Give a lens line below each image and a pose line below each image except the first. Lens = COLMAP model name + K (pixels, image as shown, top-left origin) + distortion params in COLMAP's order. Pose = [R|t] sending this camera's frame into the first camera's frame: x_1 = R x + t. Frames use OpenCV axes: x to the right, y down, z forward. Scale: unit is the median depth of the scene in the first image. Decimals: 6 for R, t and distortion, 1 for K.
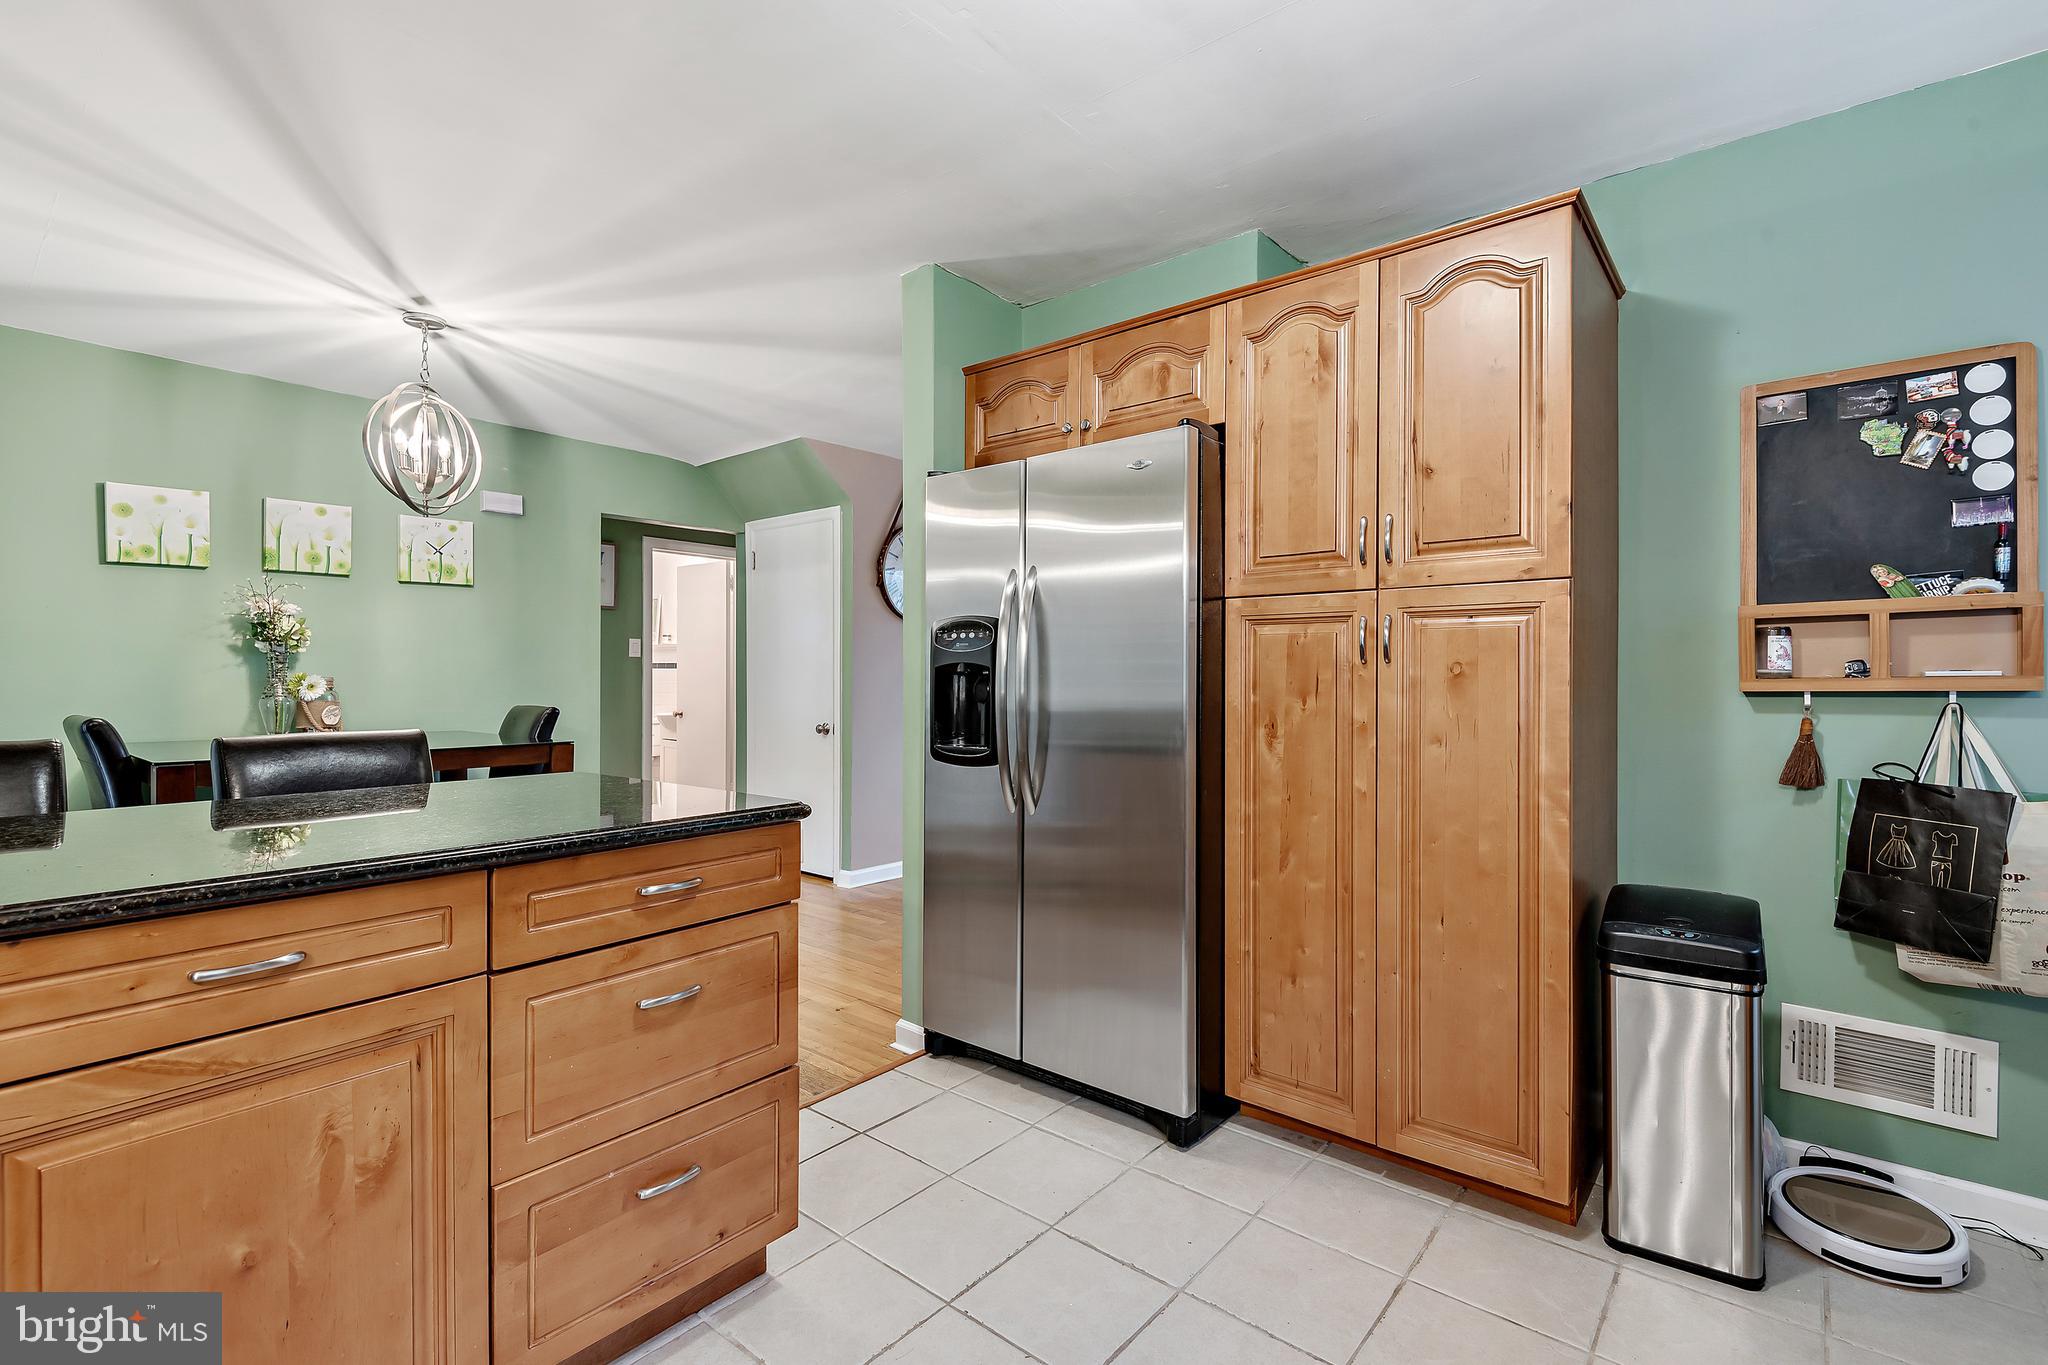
lens RADIAL K [[923.6, 0, 1008.3], [0, 923.6, 682.5], [0, 0, 1]] dist [0.003654, -0.000148]
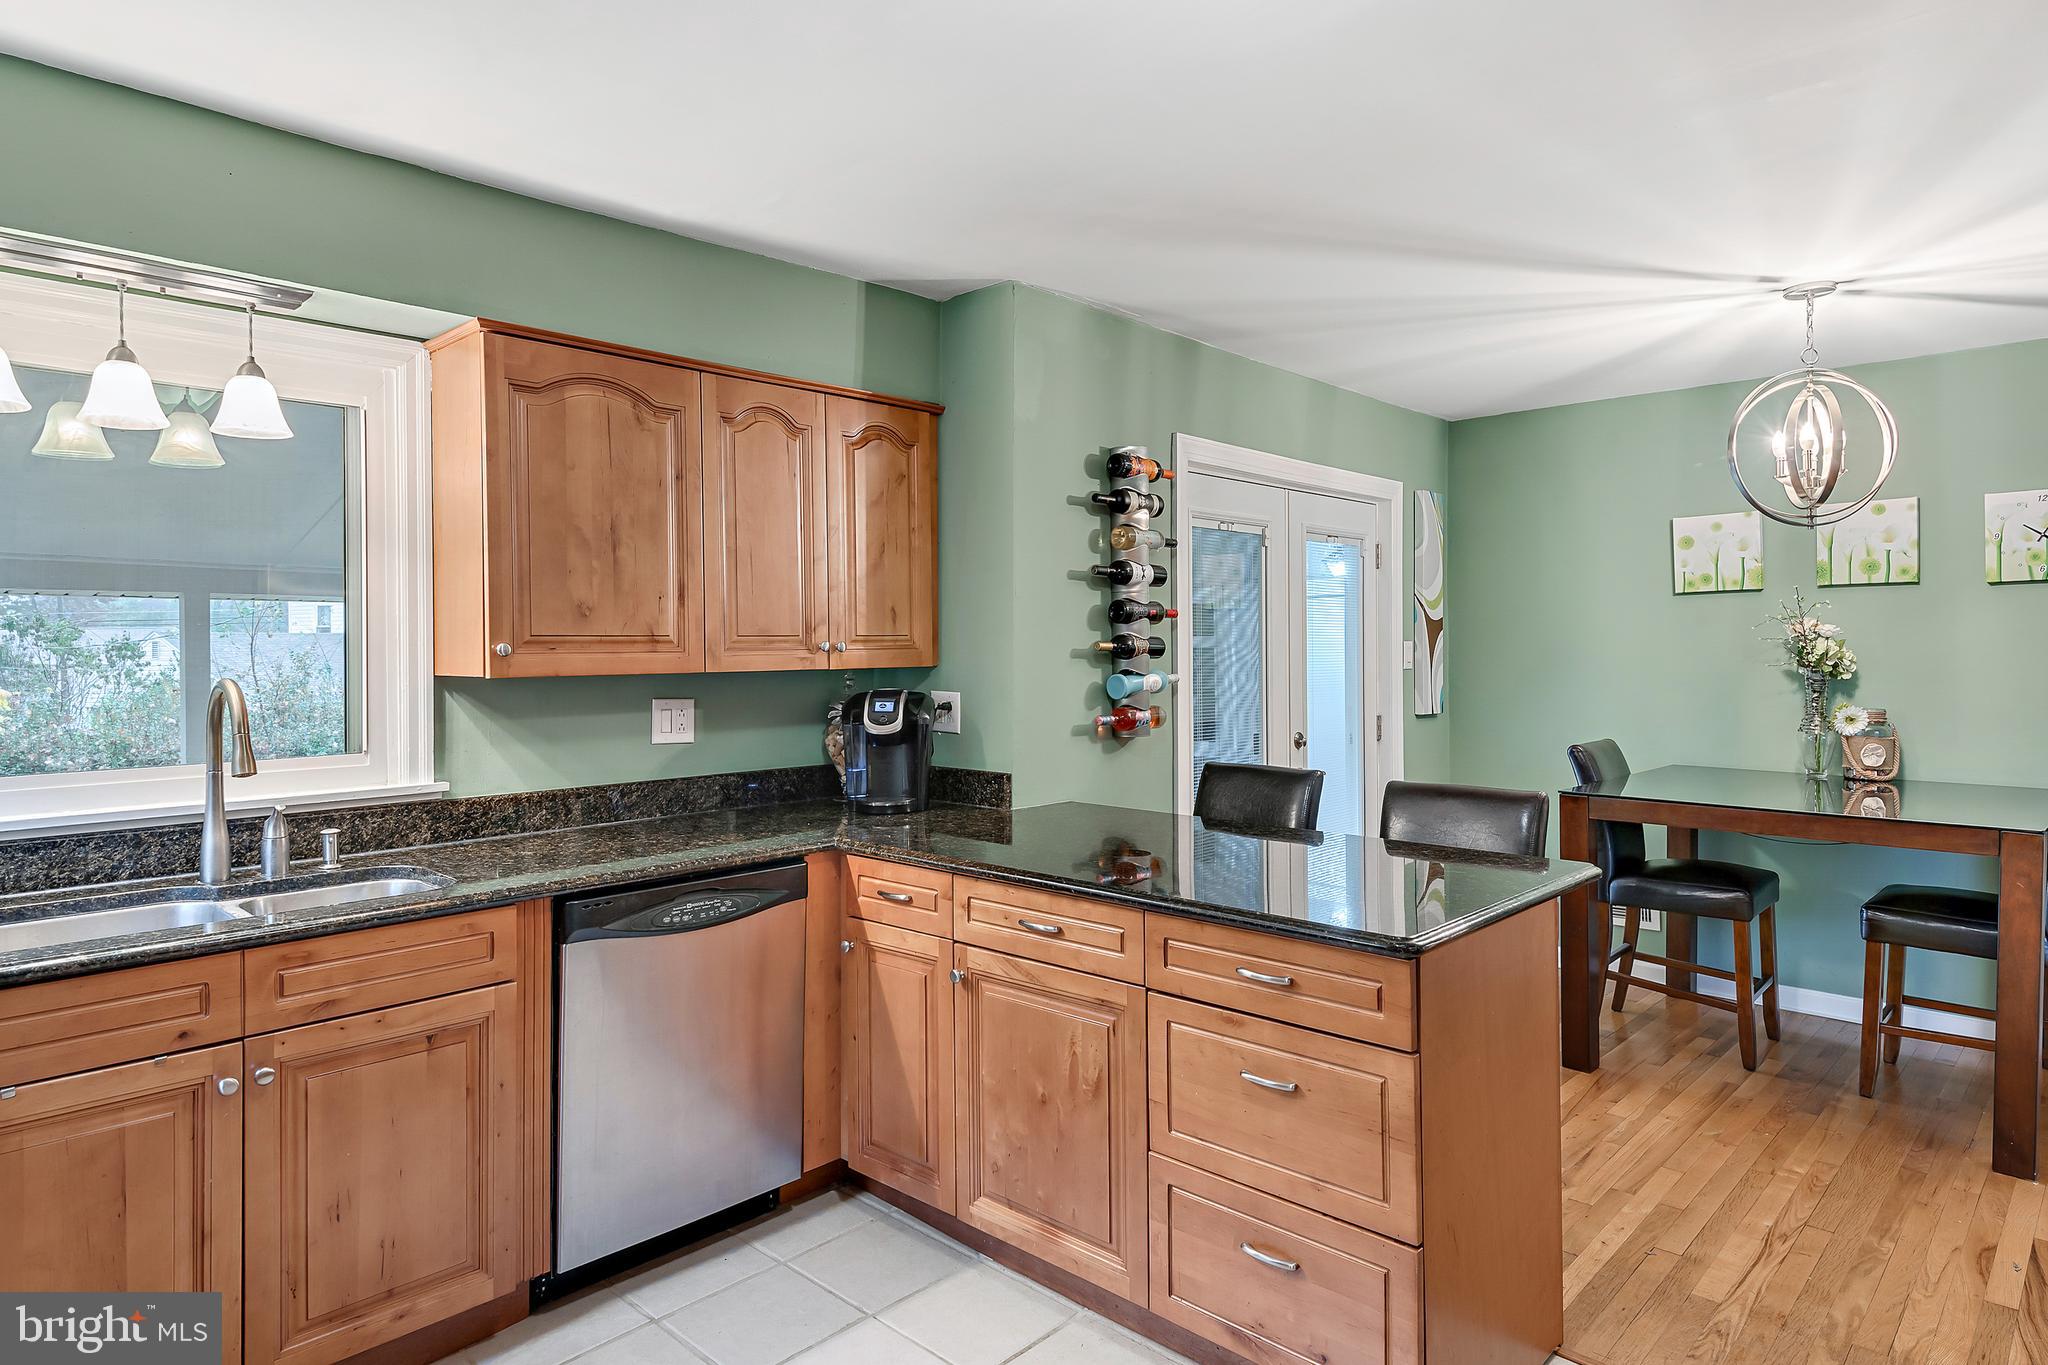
lens RADIAL K [[1177.5, 0, 1030.5], [0, 1177.5, 649.0], [0, 0, 1]] dist [0.022790, -0.007025]
pose [[-0.060278, 0.000381, -0.998182, 0.433095], [-0.003102, 0.999995, 0.000569, -0.066174], [0.998177, 0.003130, -0.060276, 0.350694]]
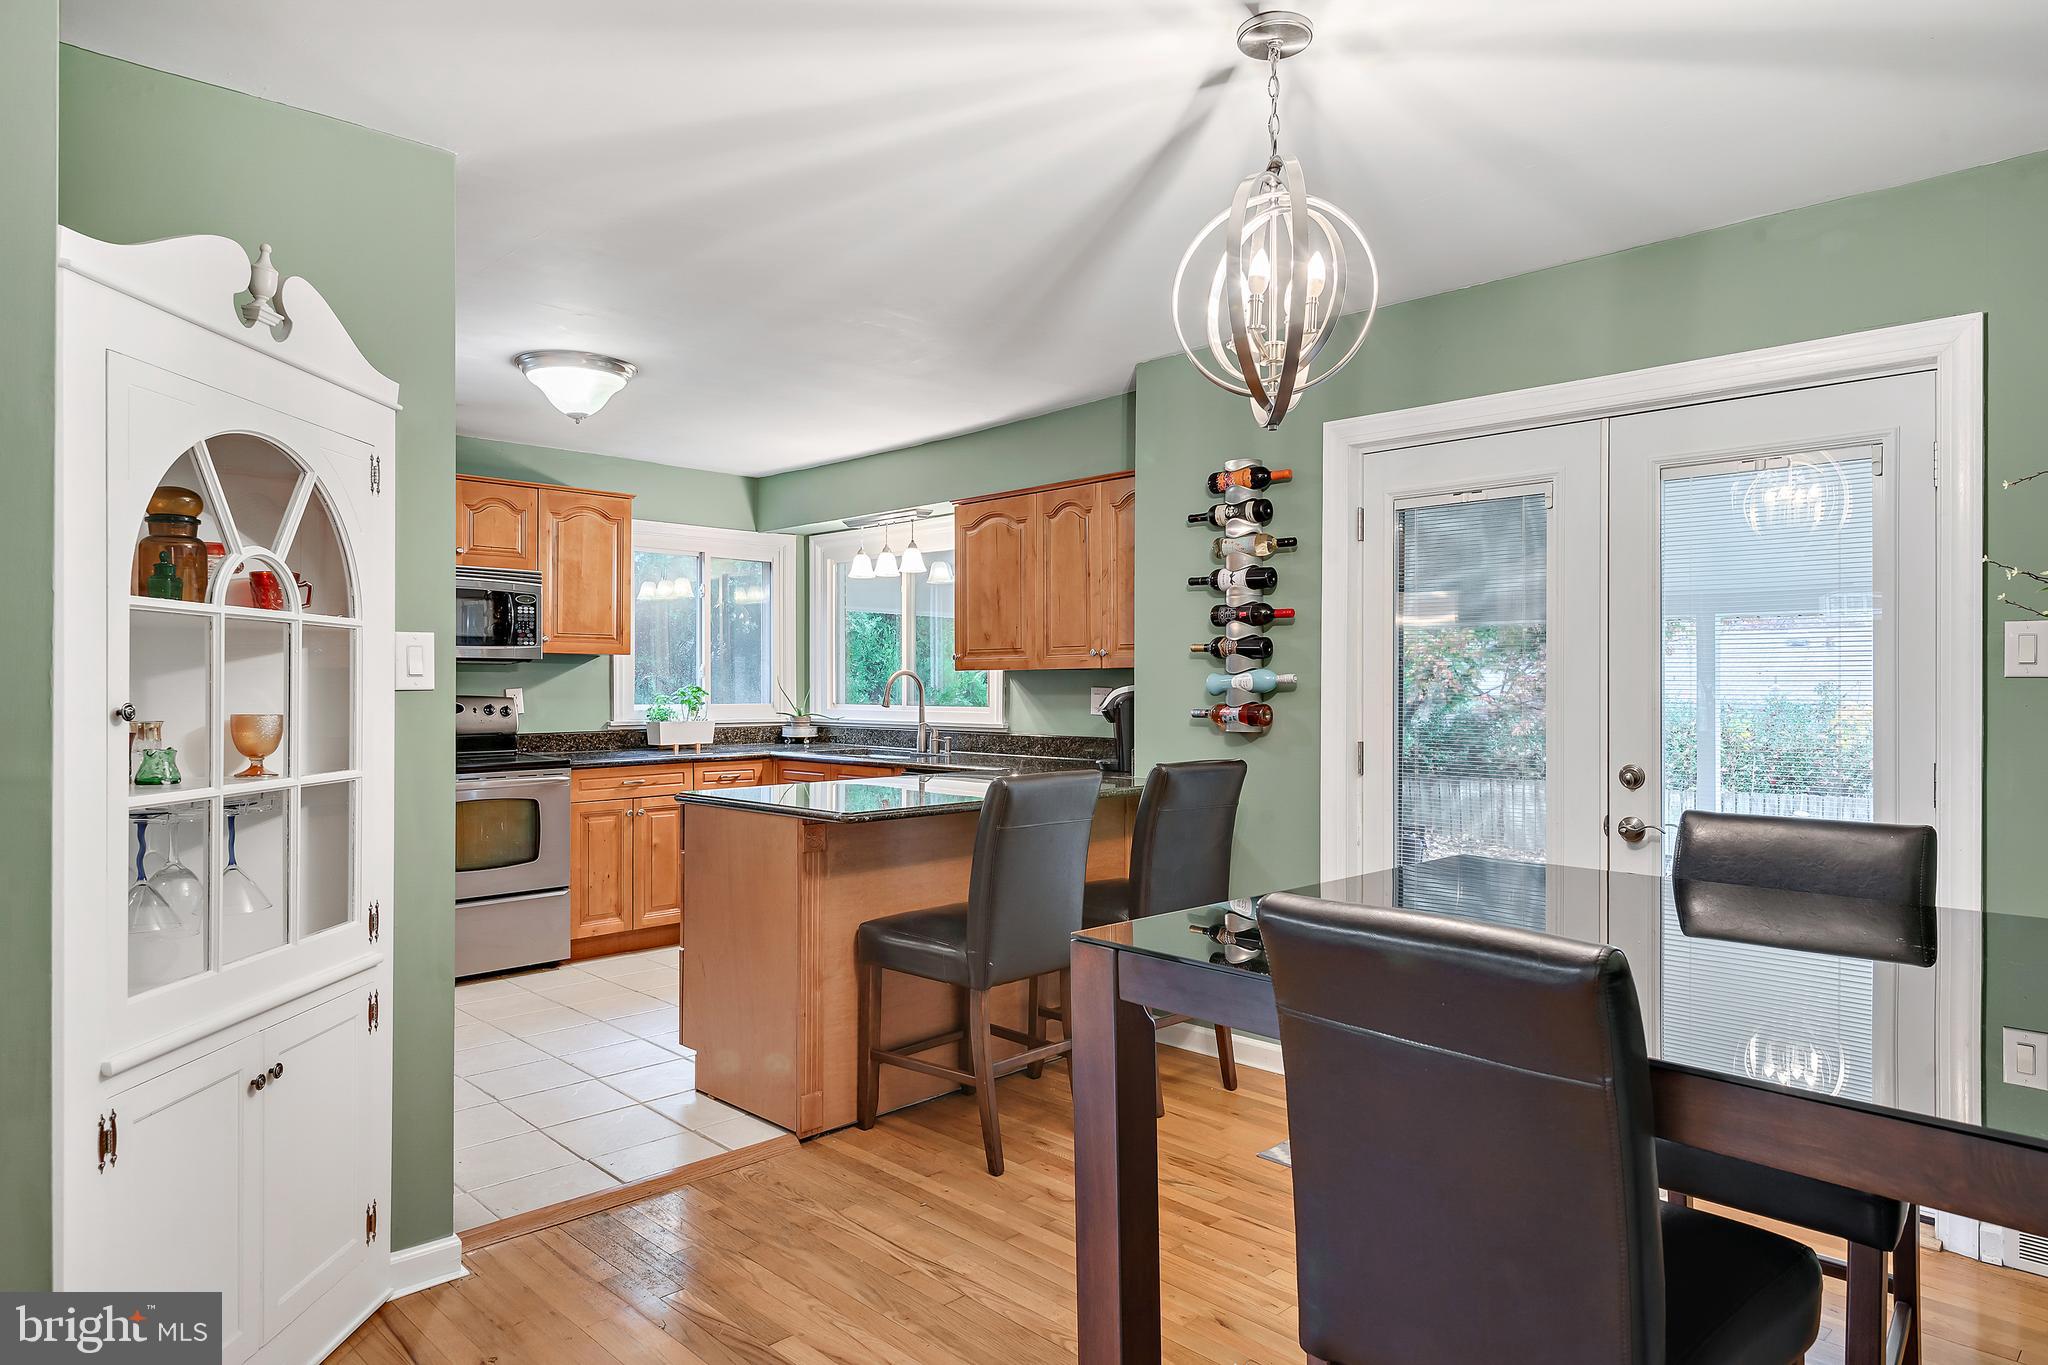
lens RADIAL K [[1241.0, 0, 1028.2], [0, 1241.0, 682.4], [0, 0, 1]] dist [0.018254, 0.000578]
pose [[-0.995835, -0.000279, 0.091174, -0.525393], [0.000333, 0.999977, 0.006703, -0.042534], [-0.091174, 0.006705, -0.995812, 1.574436]]
